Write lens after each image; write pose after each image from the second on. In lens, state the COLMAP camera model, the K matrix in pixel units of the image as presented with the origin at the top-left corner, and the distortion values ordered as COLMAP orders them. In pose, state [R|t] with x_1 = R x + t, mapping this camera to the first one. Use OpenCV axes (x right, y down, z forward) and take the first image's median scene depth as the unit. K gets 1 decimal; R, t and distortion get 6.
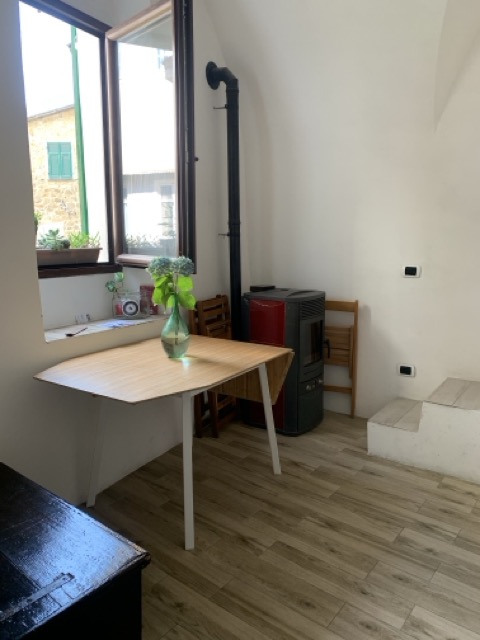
lens RADIAL K [[489.1, 0, 244.0], [0, 489.1, 319.8], [0, 0, 1]] dist [0.027040, -0.031623]
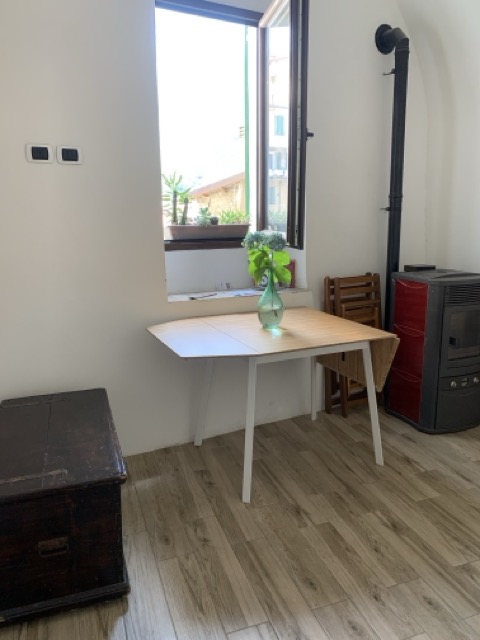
lens RADIAL K [[489.1, 0, 234.0], [0, 489.1, 319.0], [0, 0, 1]] dist [0.027040, -0.031623]
pose [[0.842083, 0.104560, -0.529115, 0.354607], [-0.079490, 0.994375, 0.069994, -0.010619], [0.533458, -0.016881, 0.845658, 0.061574]]
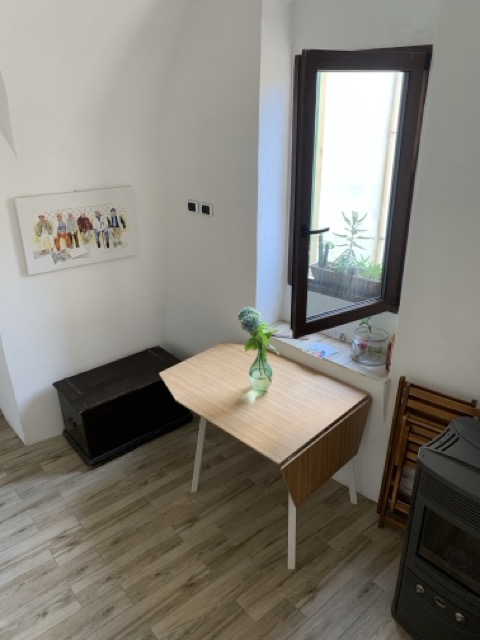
lens RADIAL K [[489.1, 0, 241.9], [0, 489.1, 325.1], [0, 0, 1]] dist [0.027040, -0.031623]
pose [[-0.212481, 0.417817, -0.883335, 0.855799], [-0.154213, 0.878311, 0.452536, -0.599291], [0.964920, 0.232377, -0.122192, 1.069449]]
